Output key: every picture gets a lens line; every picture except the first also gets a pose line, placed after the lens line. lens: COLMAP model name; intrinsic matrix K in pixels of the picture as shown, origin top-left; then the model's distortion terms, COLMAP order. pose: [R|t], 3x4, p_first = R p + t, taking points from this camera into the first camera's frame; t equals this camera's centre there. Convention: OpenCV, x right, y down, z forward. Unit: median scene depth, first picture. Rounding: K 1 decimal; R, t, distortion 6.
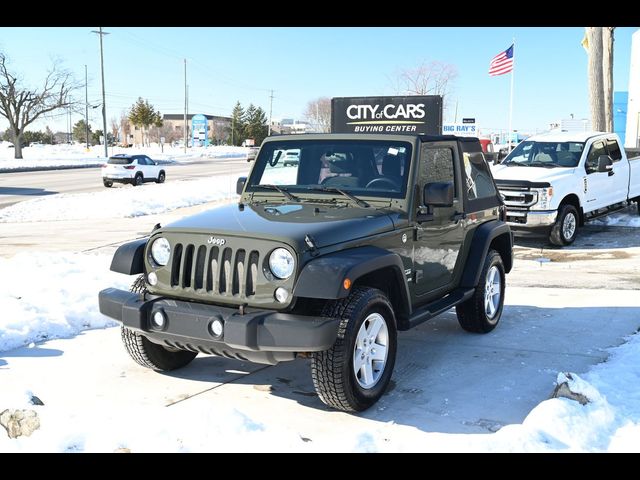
lens RADIAL K [[724.4, 0, 320.0], [0, 724.4, 240.0], [0, 0, 1]] dist [-0.011034, -0.005868]
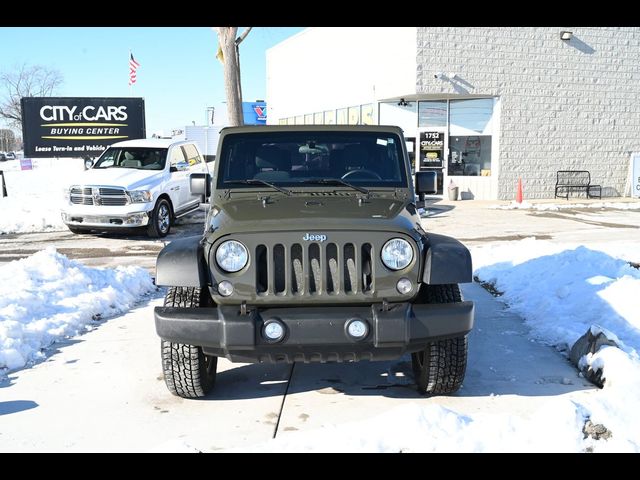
lens RADIAL K [[691.5, 0, 322.2], [0, 691.5, 242.0], [0, 0, 1]] dist [-0.000474, 0.008667]
pose [[0.850988, -0.078600, 0.519271, -0.132630], [0.078571, 0.996664, 0.022097, -0.002582], [-0.519275, 0.021995, 0.854324, 0.056254]]
